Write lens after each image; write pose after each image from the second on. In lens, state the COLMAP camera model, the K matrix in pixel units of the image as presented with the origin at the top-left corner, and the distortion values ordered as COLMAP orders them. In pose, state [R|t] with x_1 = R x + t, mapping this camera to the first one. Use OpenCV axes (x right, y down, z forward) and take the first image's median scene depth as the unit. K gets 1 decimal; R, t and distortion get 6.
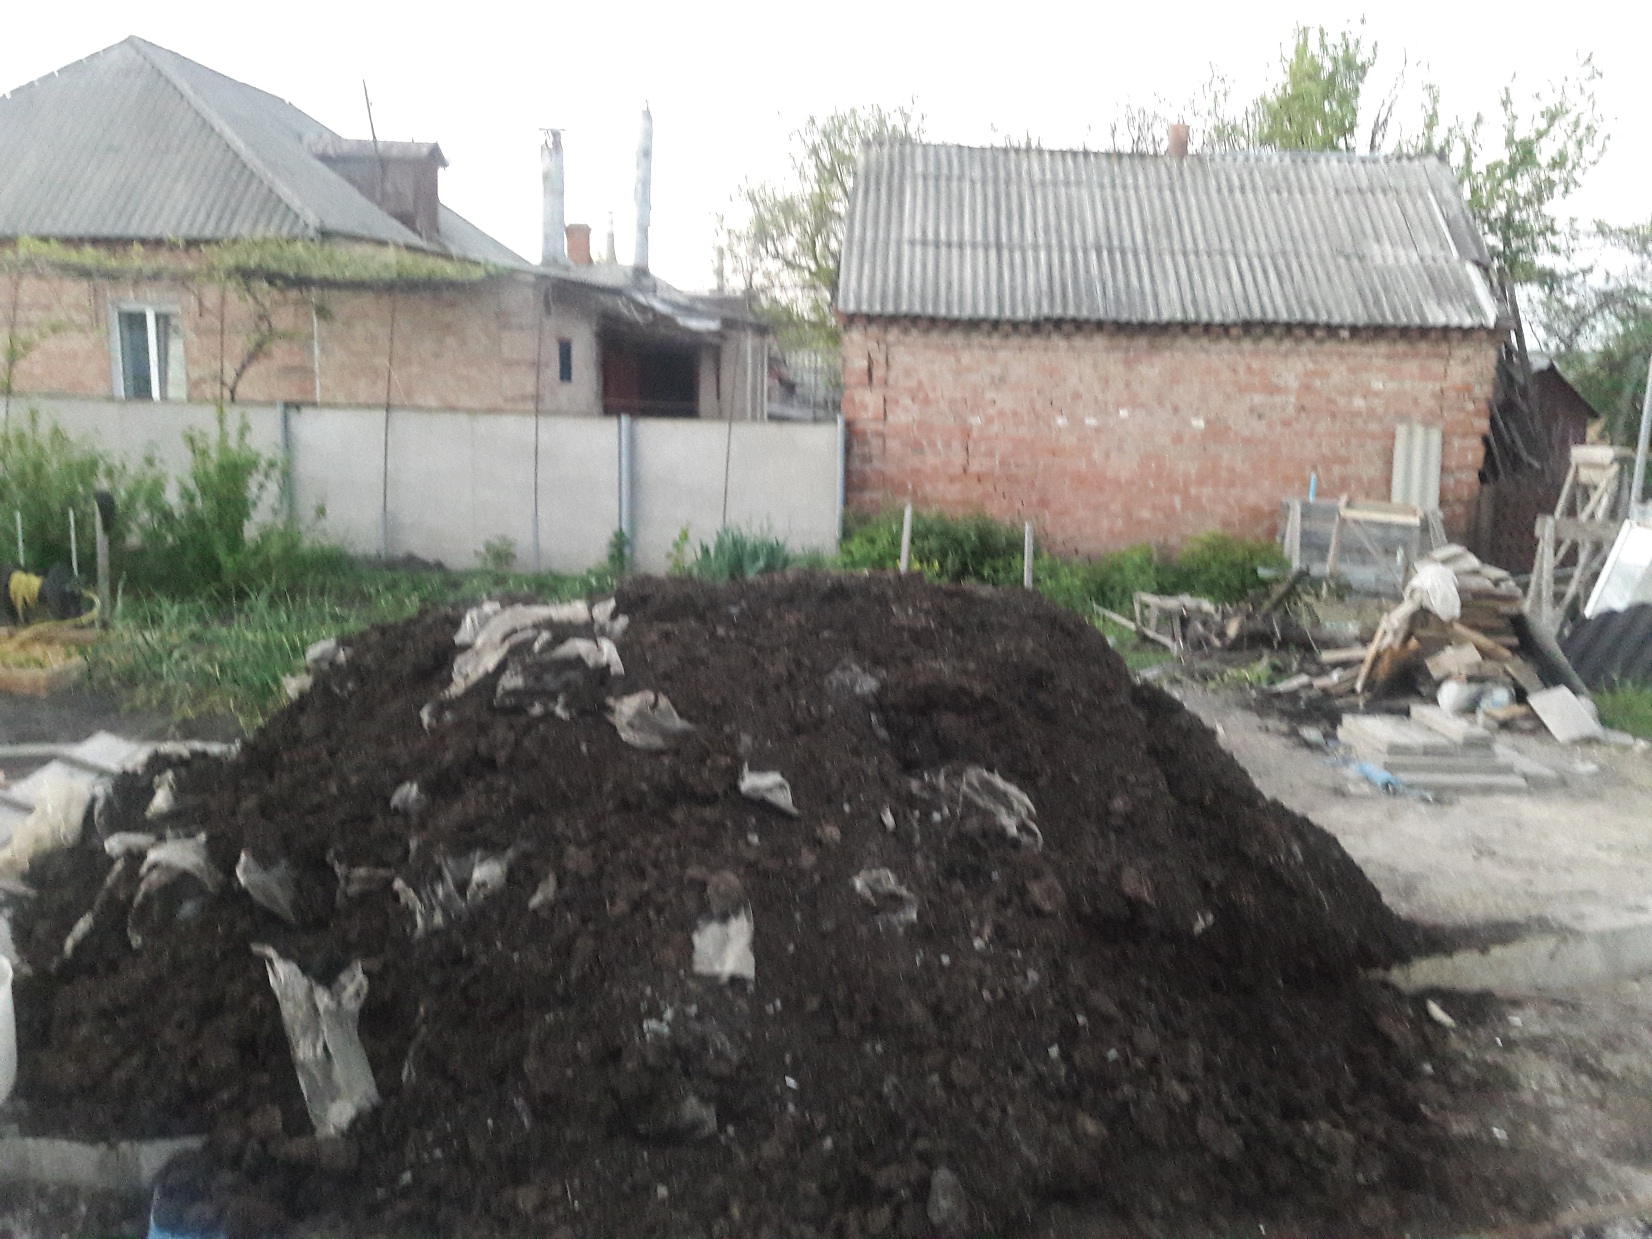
lens RADIAL K [[1360.4, 0, 826.0], [0, 1360.4, 619.5], [0, 0, 1]] dist [0.160235, -0.327836]
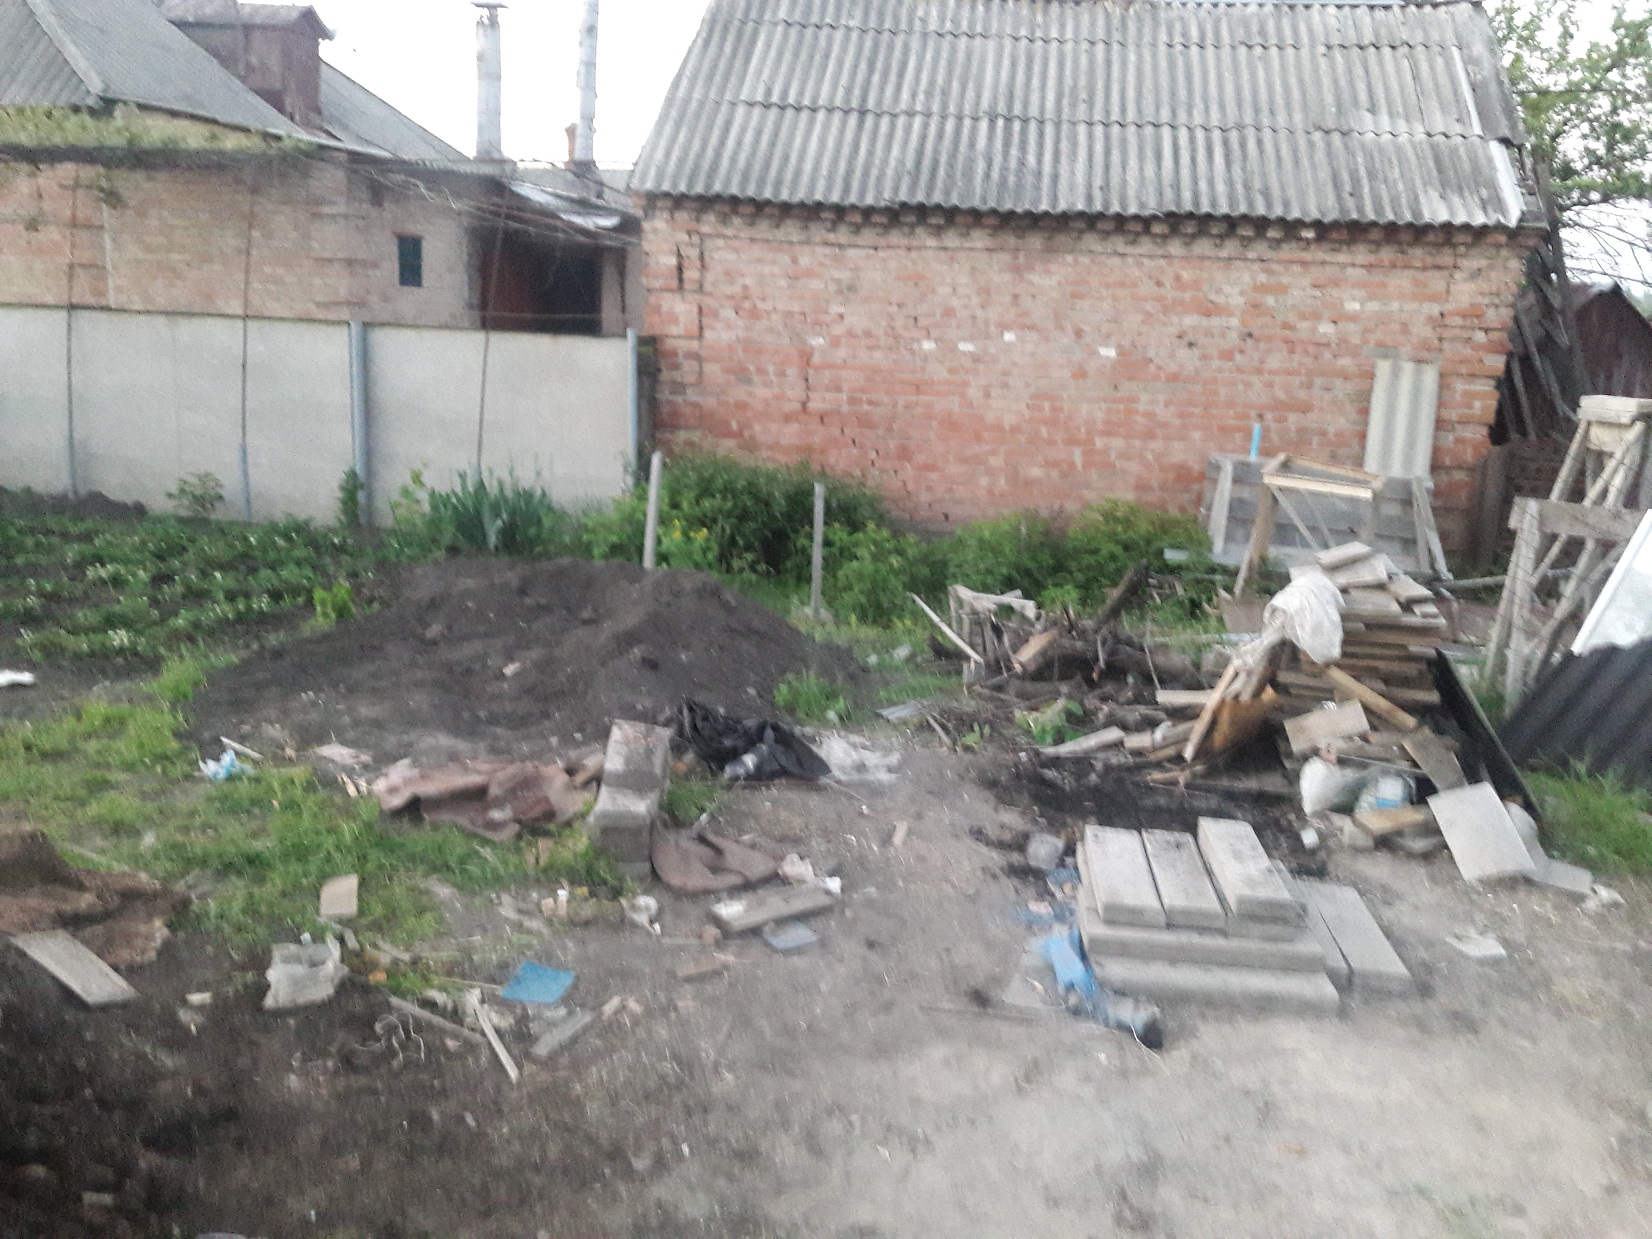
lens RADIAL K [[1353.5, 0, 826.0], [0, 1353.5, 619.5], [0, 0, 1]] dist [0.109638, -0.186846]
pose [[0.995904, 0.039013, -0.081561, 0.183959], [-0.034886, 0.998067, 0.051436, -0.029806], [0.083410, -0.048380, 0.995340, 0.238060]]
